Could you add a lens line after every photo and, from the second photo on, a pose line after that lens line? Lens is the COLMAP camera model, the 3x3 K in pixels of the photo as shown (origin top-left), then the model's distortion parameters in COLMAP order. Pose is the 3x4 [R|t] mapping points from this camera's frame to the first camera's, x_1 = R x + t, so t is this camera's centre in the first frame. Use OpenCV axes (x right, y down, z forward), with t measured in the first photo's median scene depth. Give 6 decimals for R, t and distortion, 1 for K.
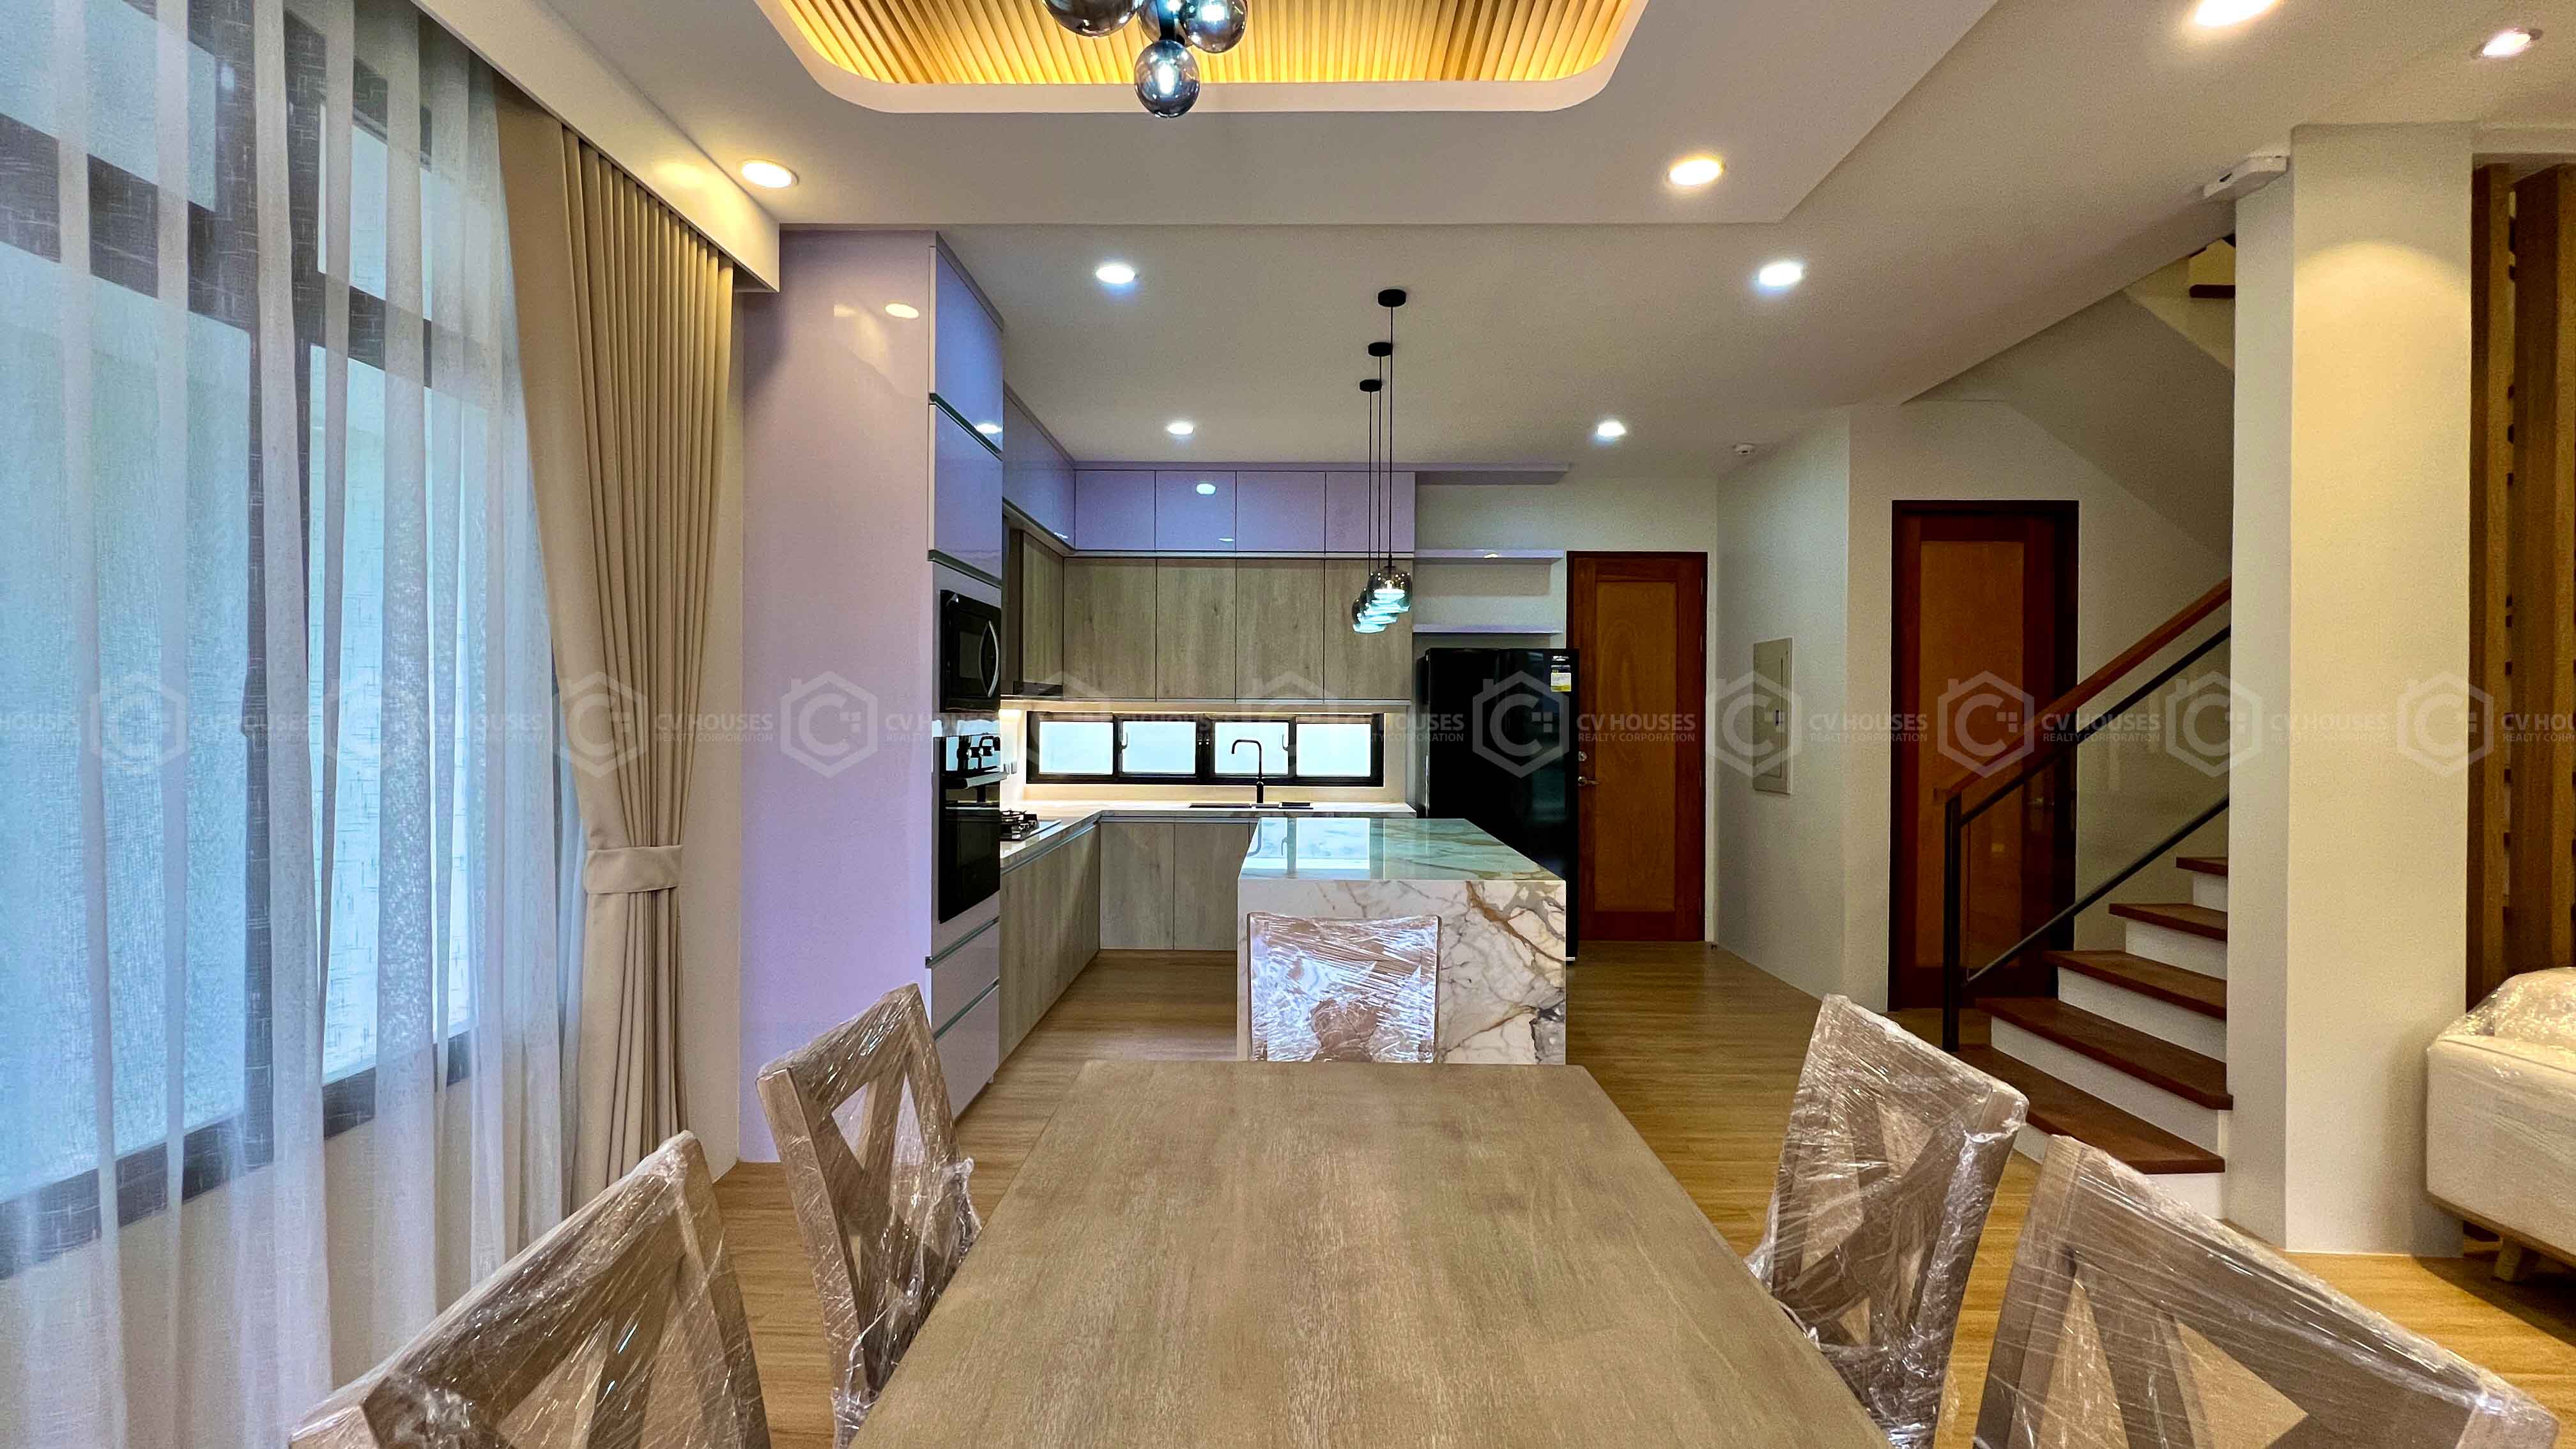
lens RADIAL K [[1030.5, 0, 1287.9], [0, 1030.5, 717.6], [0, 0, 1]] dist [-0.000355, -0.000024]
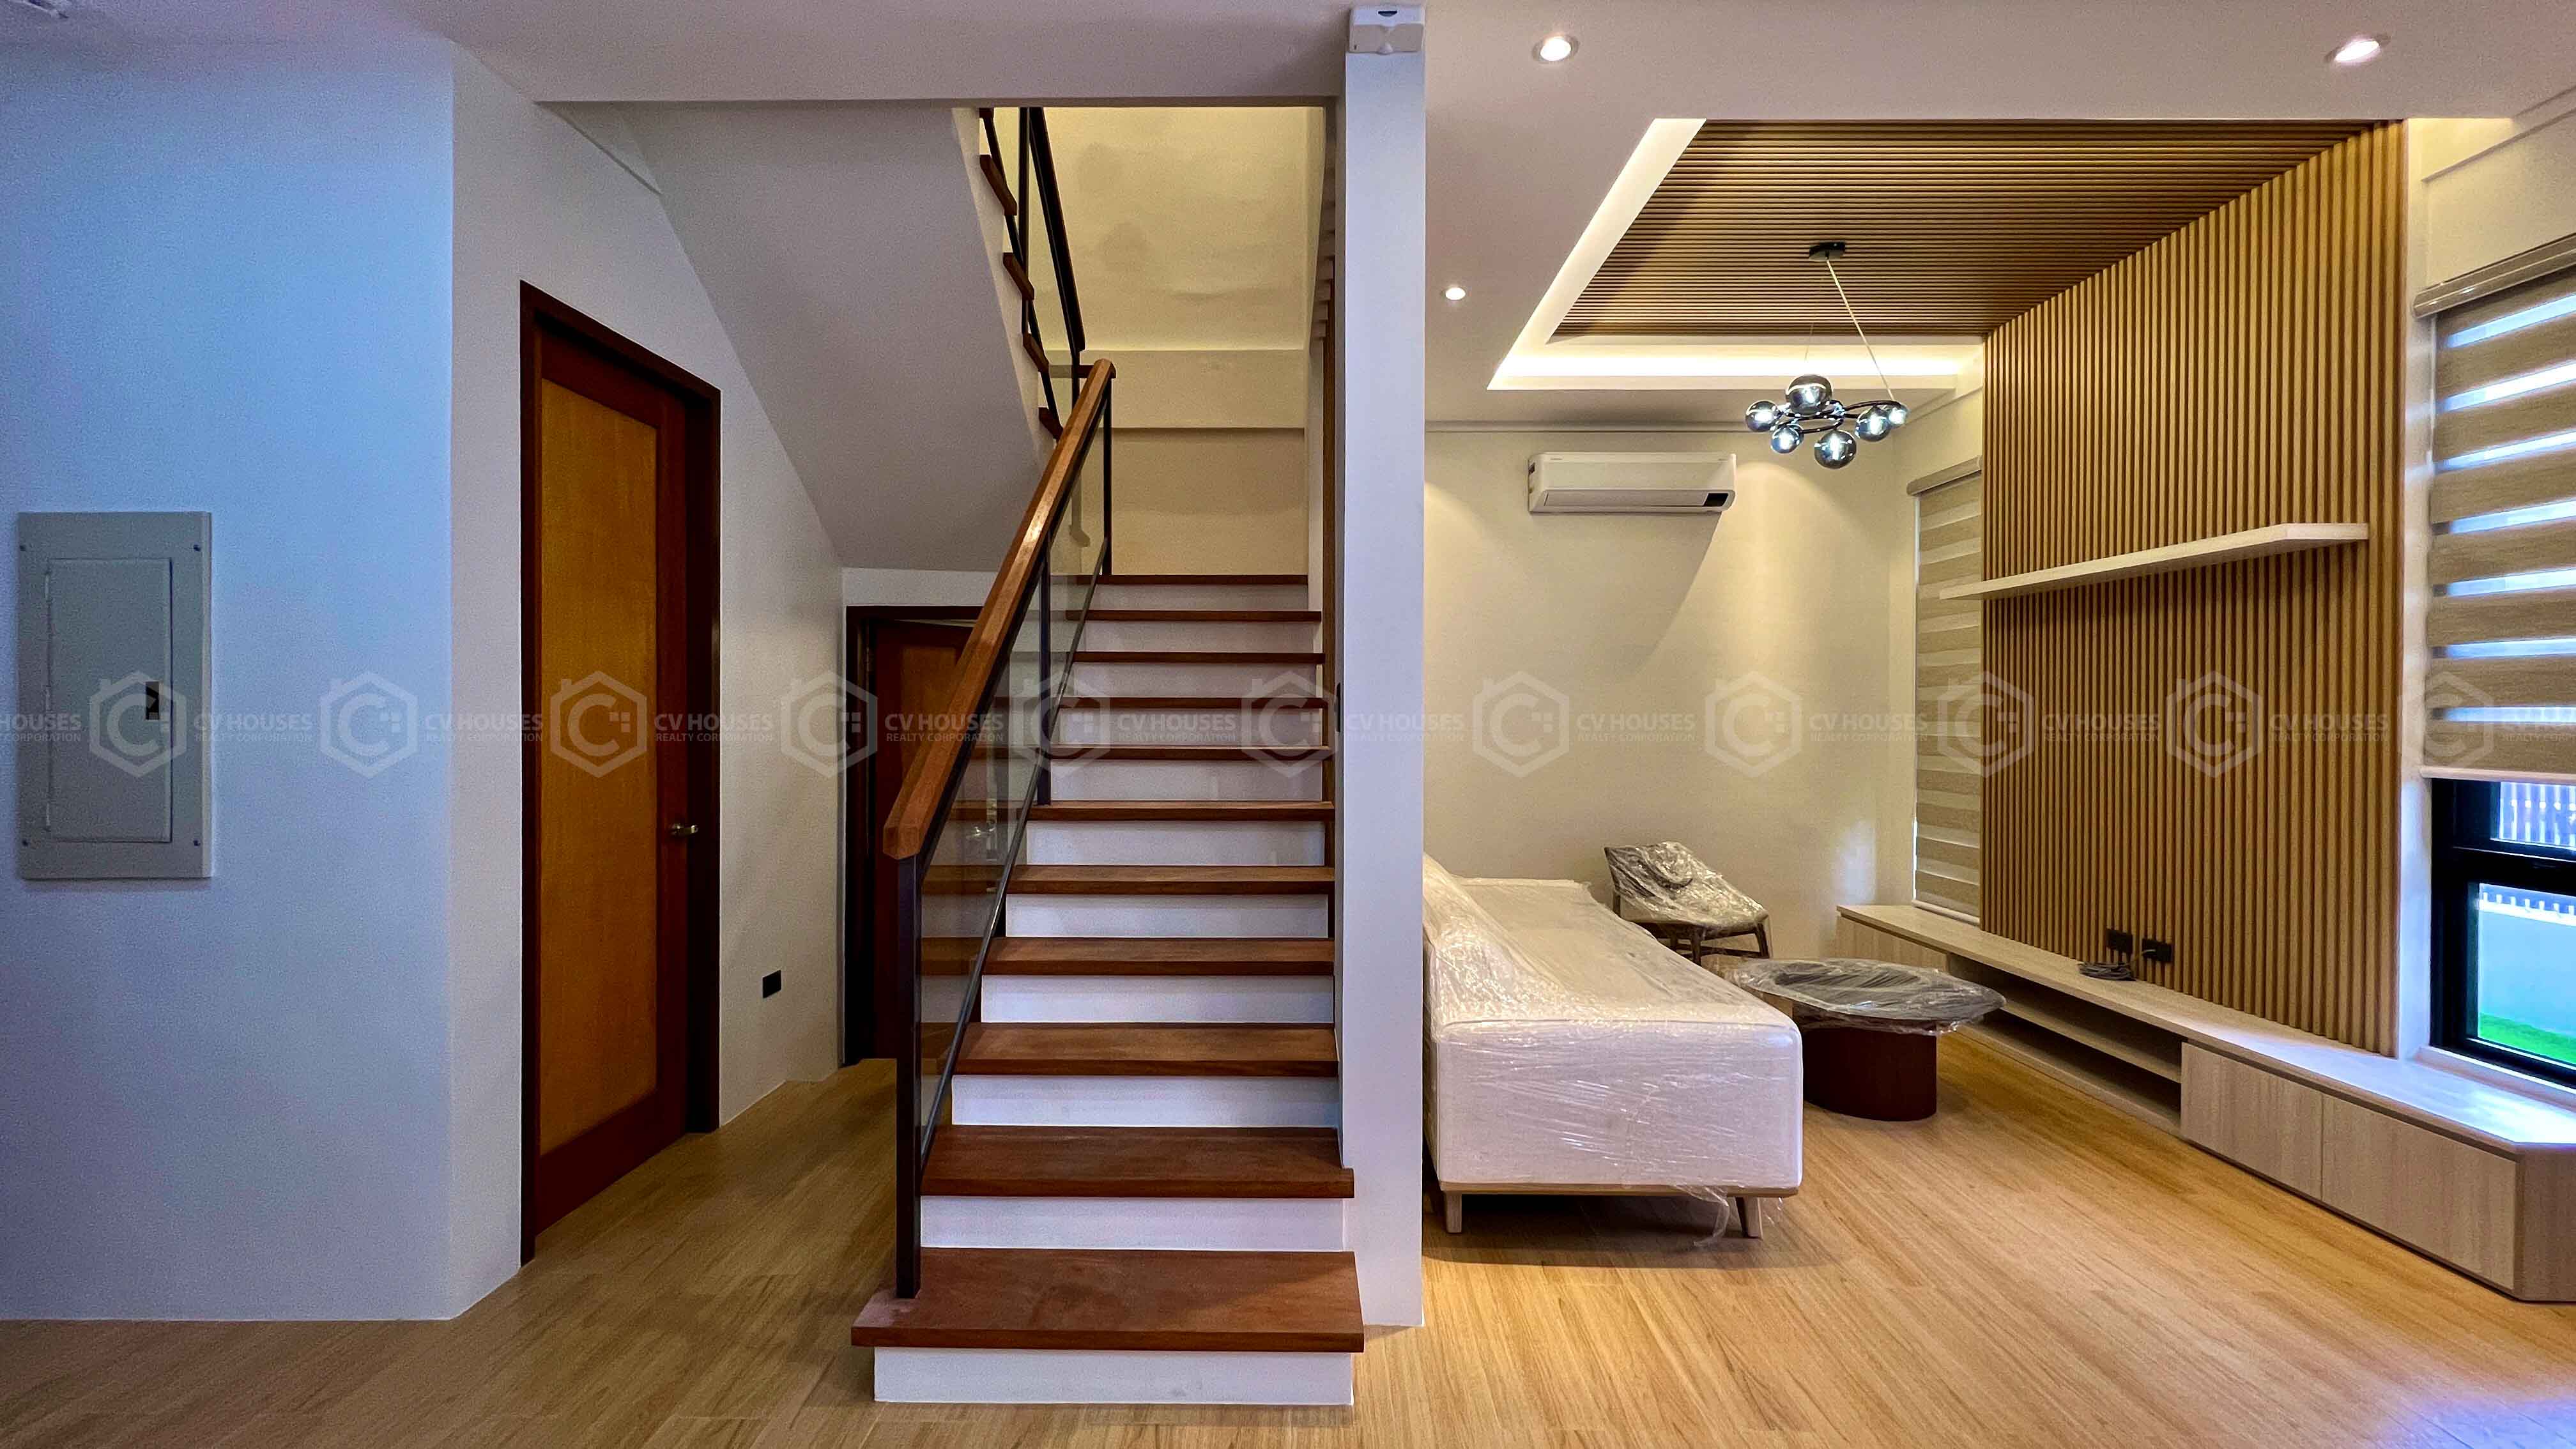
lens RADIAL K [[1034.8, 0, 1283.3], [0, 1034.8, 714.5], [0, 0, 1]] dist [-0.017914, -0.000064]
pose [[-0.005194, -0.013972, 0.999889, 0.072024], [0.006893, 0.999878, 0.014008, 0.001033], [-0.999963, 0.006965, -0.005097, 0.623901]]
